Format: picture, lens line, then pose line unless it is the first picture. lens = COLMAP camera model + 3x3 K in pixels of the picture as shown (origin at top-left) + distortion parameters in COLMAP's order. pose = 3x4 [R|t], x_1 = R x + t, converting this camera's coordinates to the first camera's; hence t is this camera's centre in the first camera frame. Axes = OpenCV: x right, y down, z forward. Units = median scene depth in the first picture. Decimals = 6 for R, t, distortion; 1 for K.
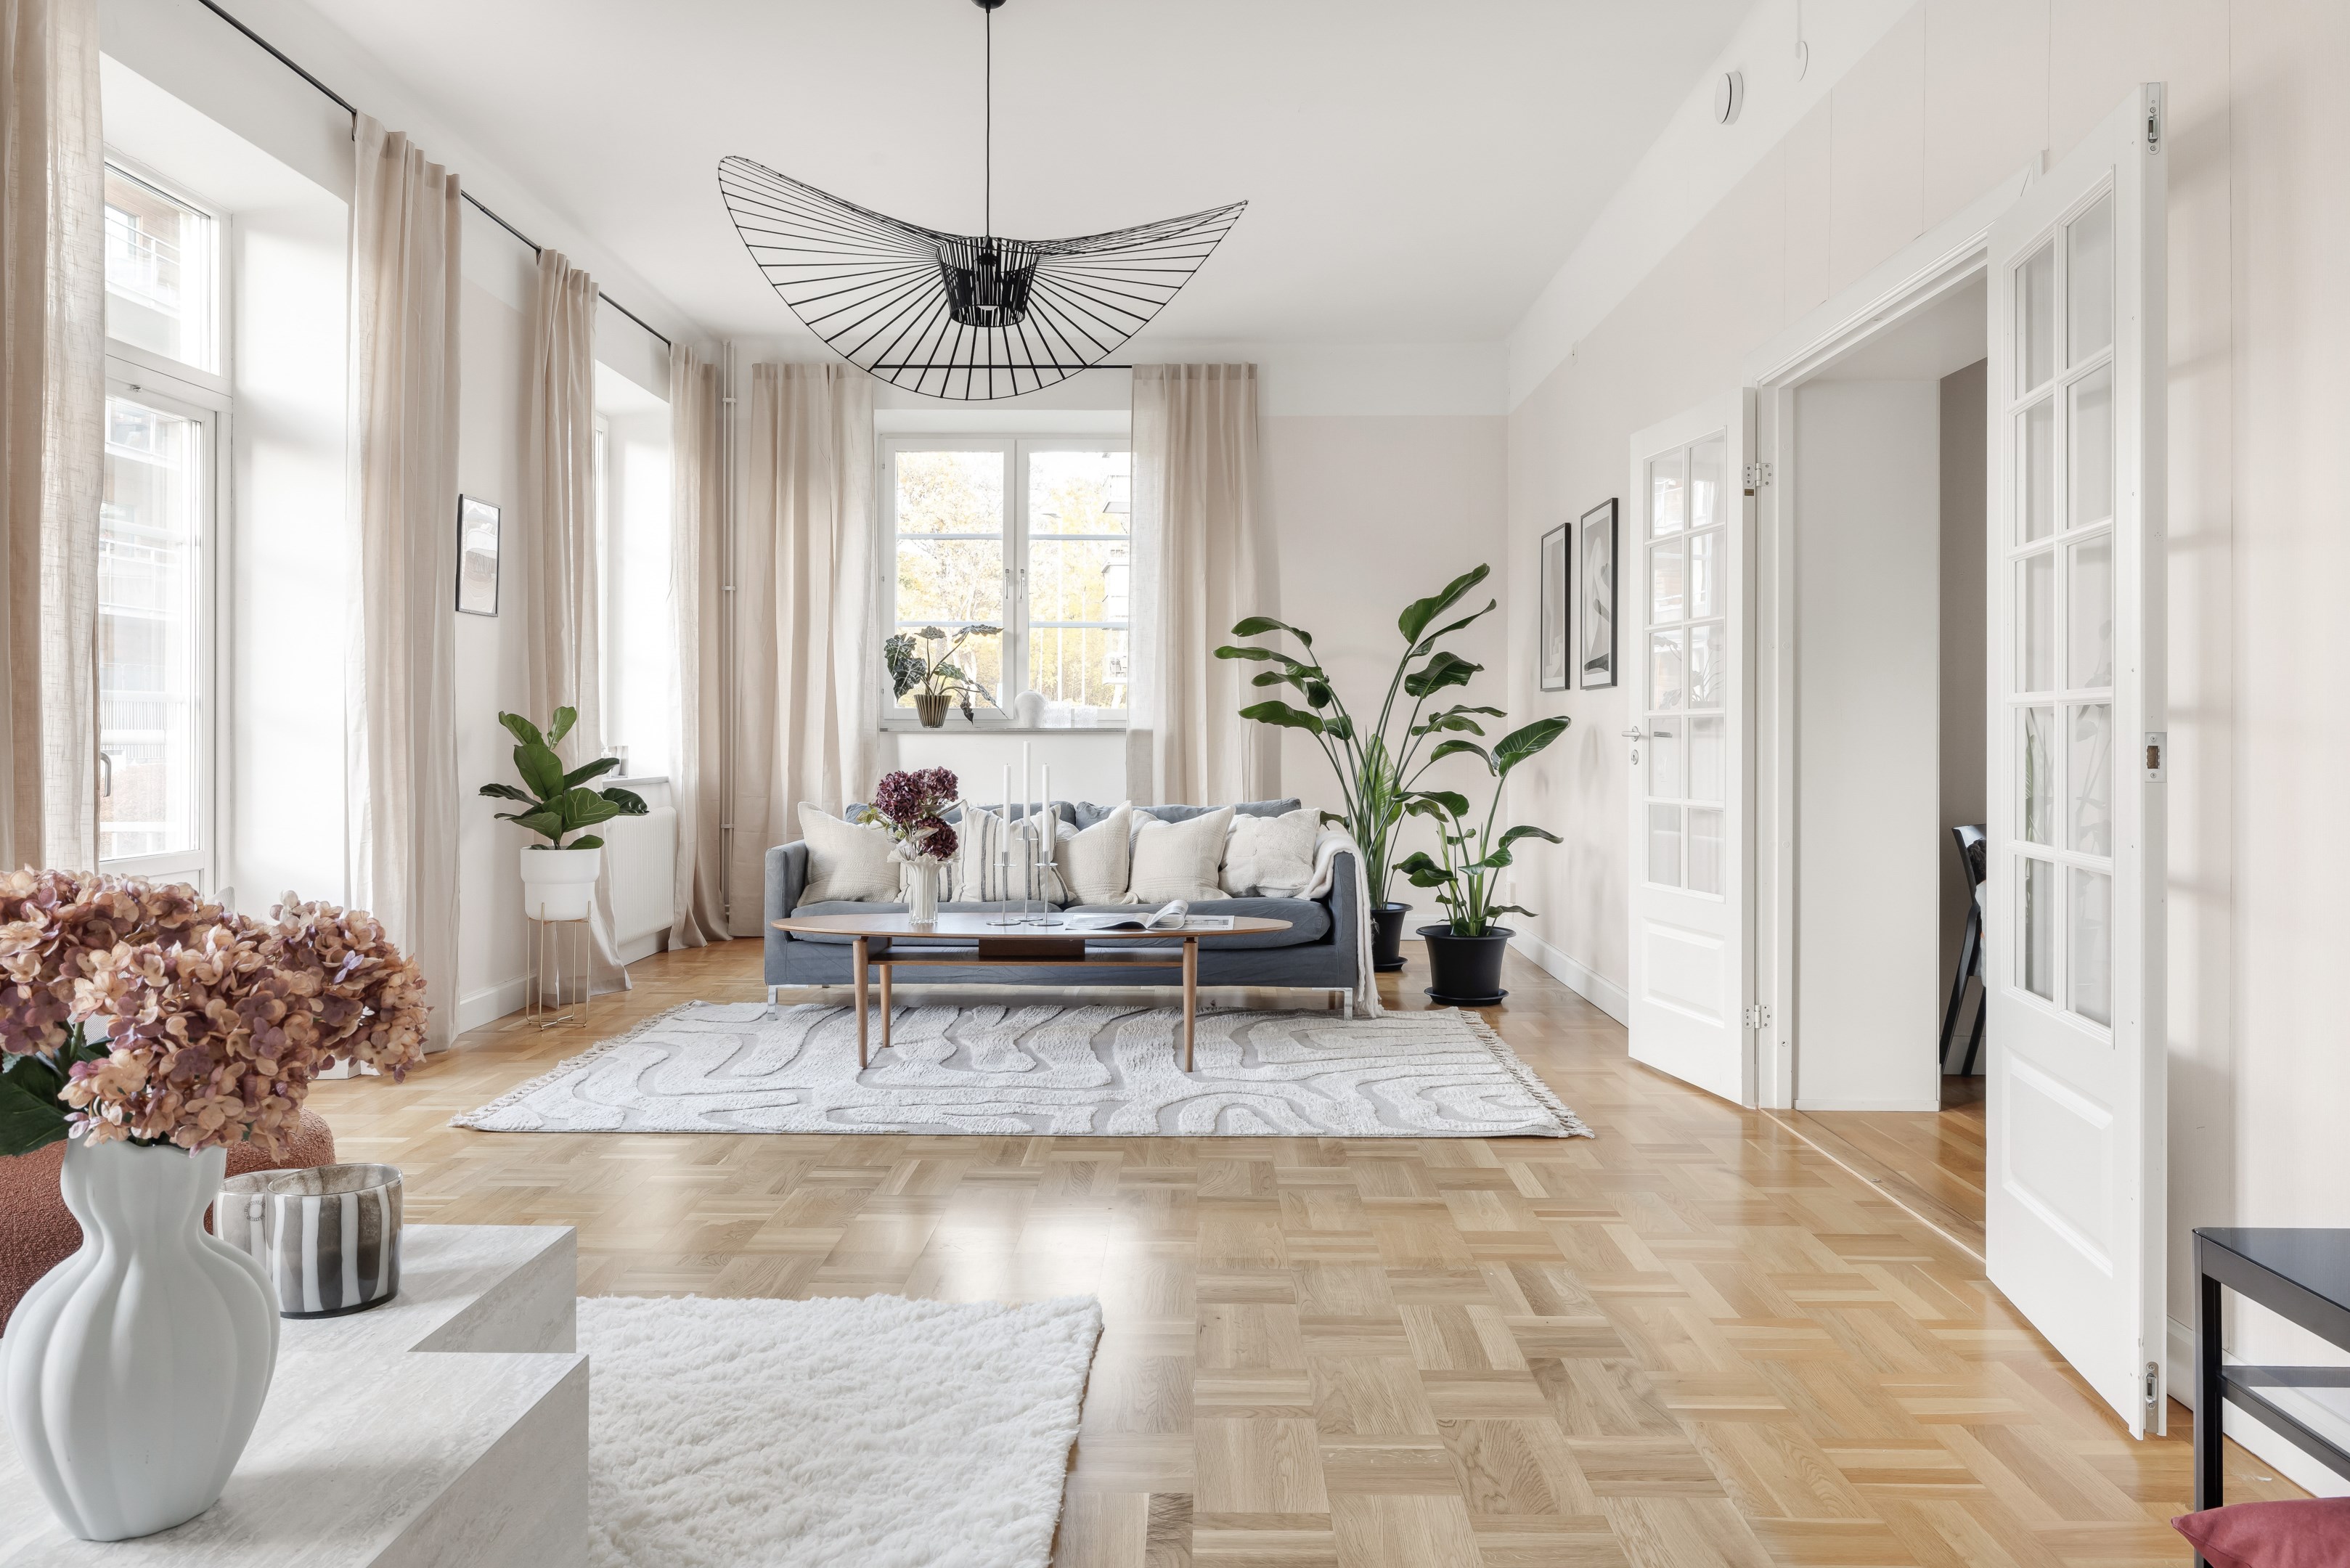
lens RADIAL K [[1508.0, 0, 1172.5], [0, 1508.0, 771.2], [0, 0, 1]] dist [-0.007439, 0.001536]
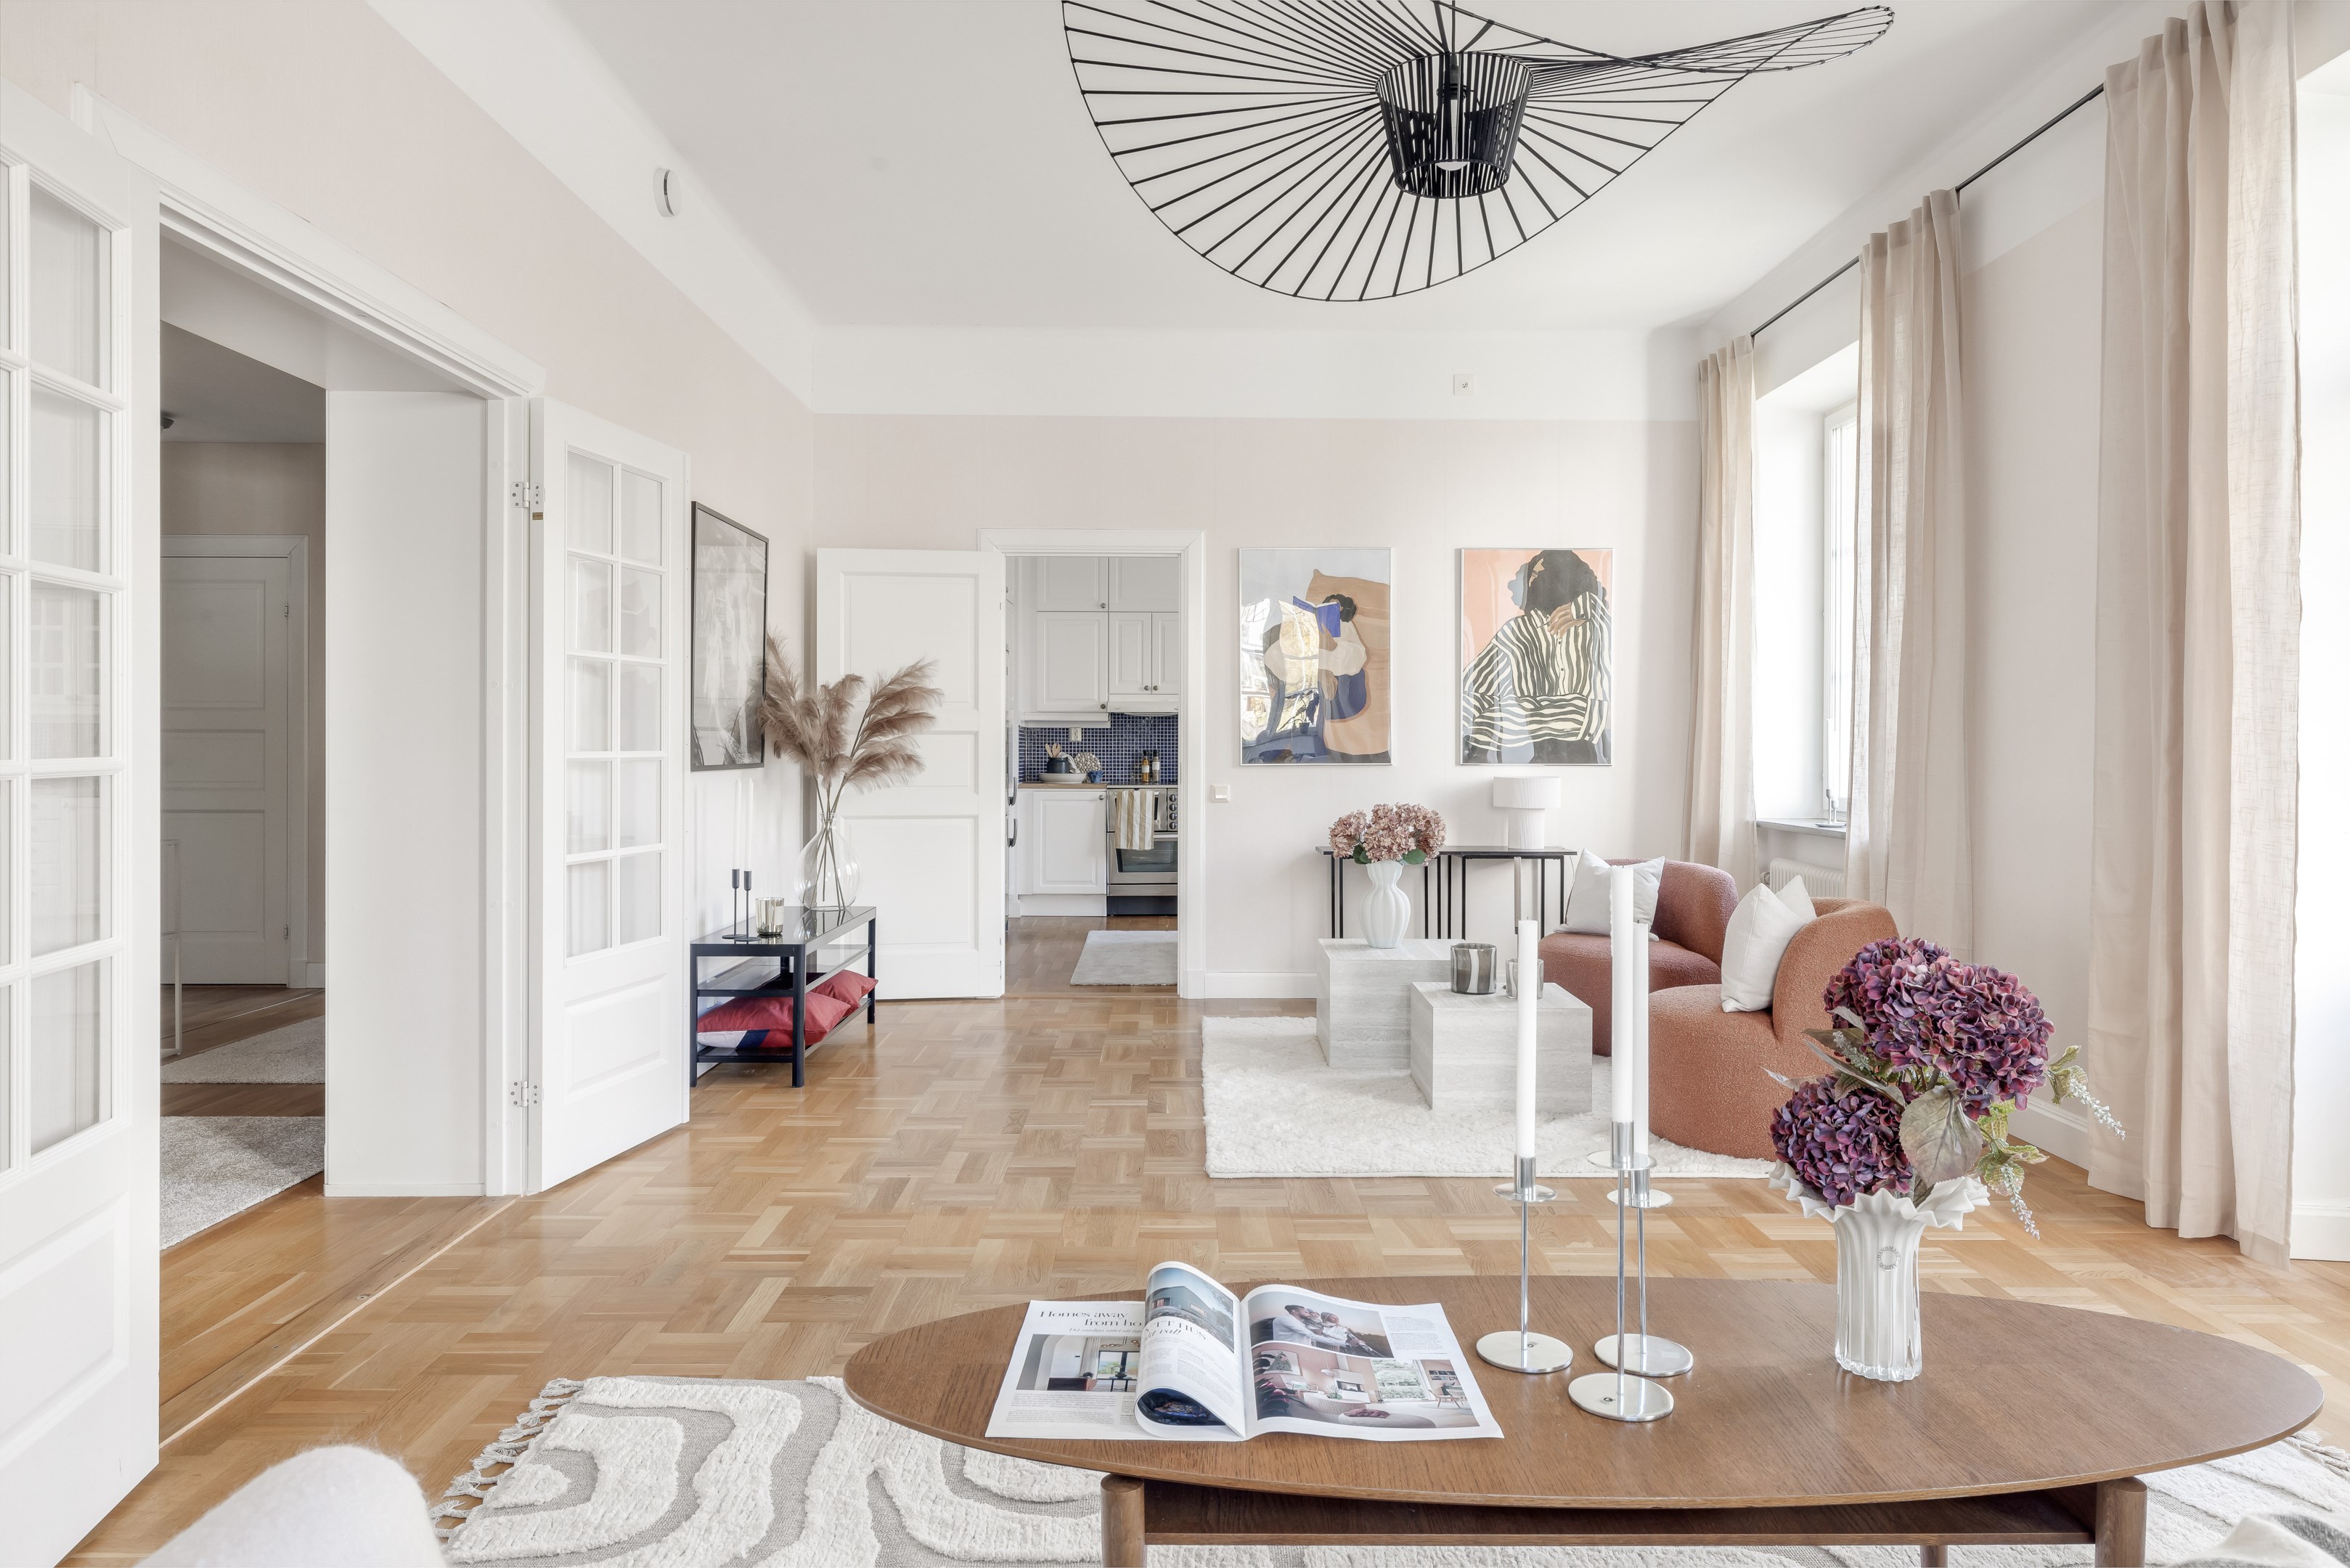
lens RADIAL K [[1508.0, 0, 1162.9], [0, 1508.0, 762.1], [0, 0, 1]] dist [-0.007439, 0.001536]
pose [[-0.999729, 0.005319, -0.022677, 0.033174], [0.004931, 0.999841, 0.017122, -0.066878], [0.022764, 0.017006, -0.999596, 2.677993]]
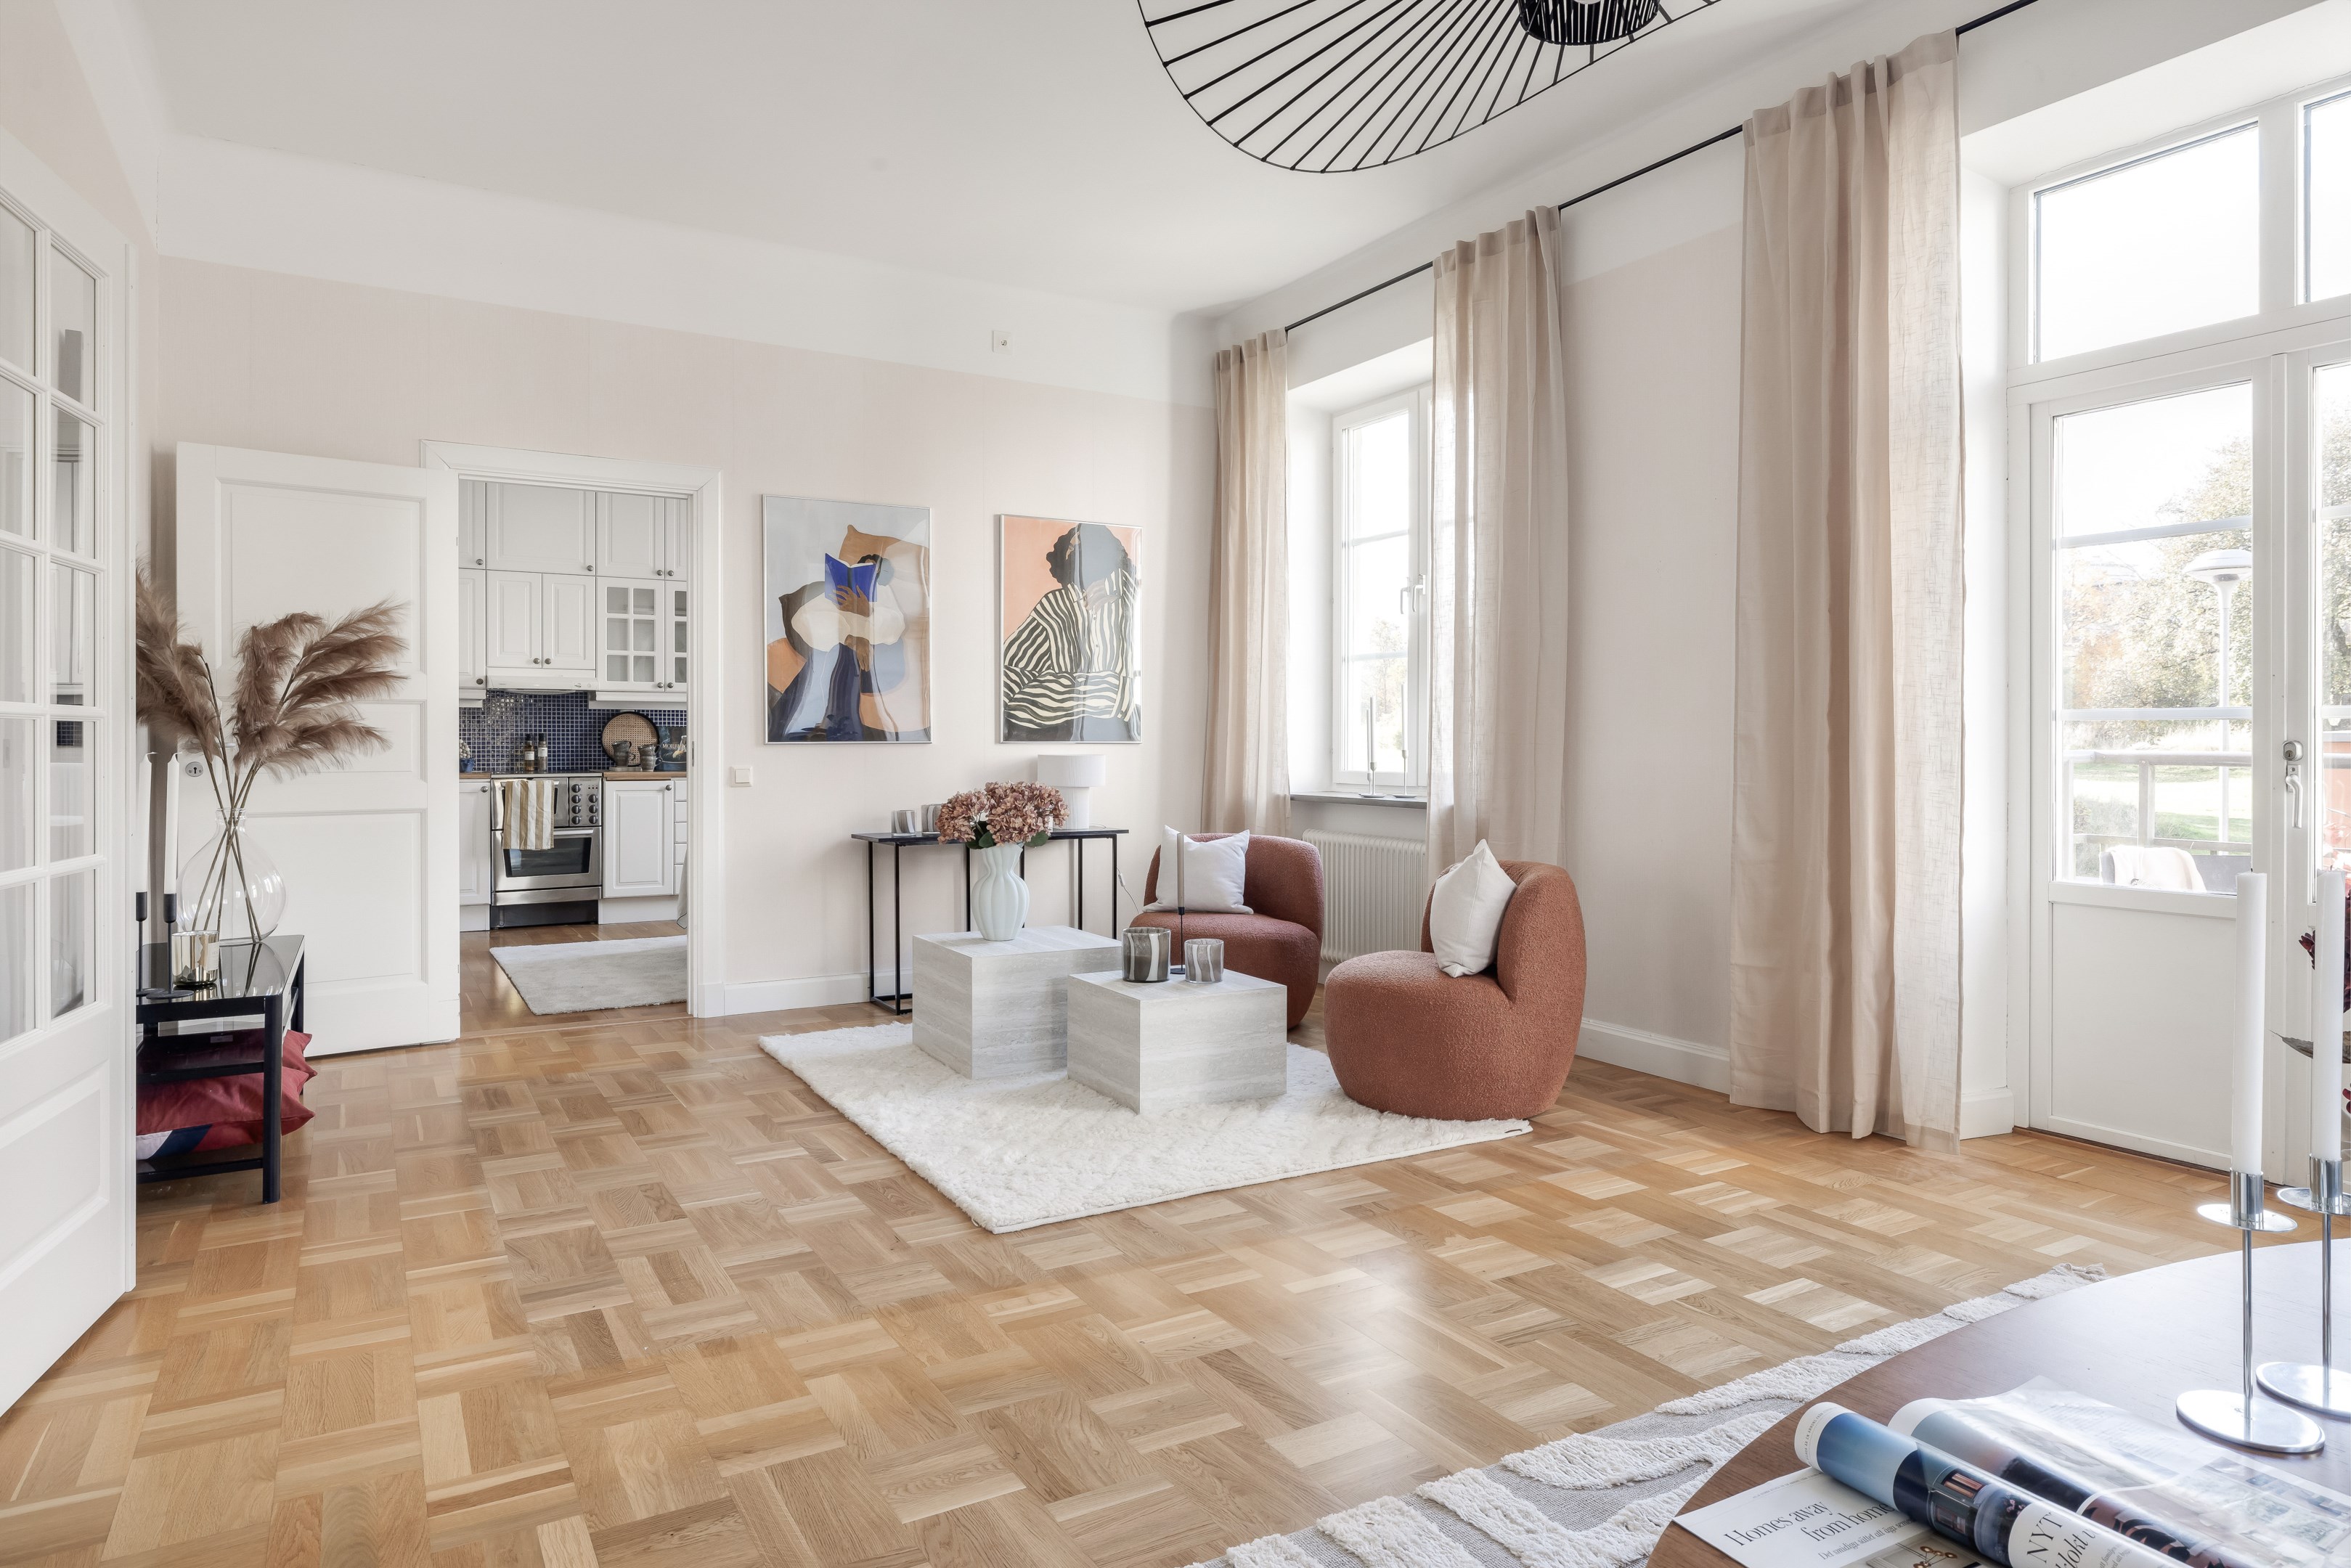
lens RADIAL K [[1425.7, 0, 1185.8], [0, 1425.7, 759.4], [0, 0, 1]] dist [-0.003512, -0.000108]
pose [[-0.846954, 0.013050, -0.531506, 0.453720], [0.002452, 0.999784, 0.020641, -0.034596], [0.531660, 0.016179, -0.846803, 2.219681]]
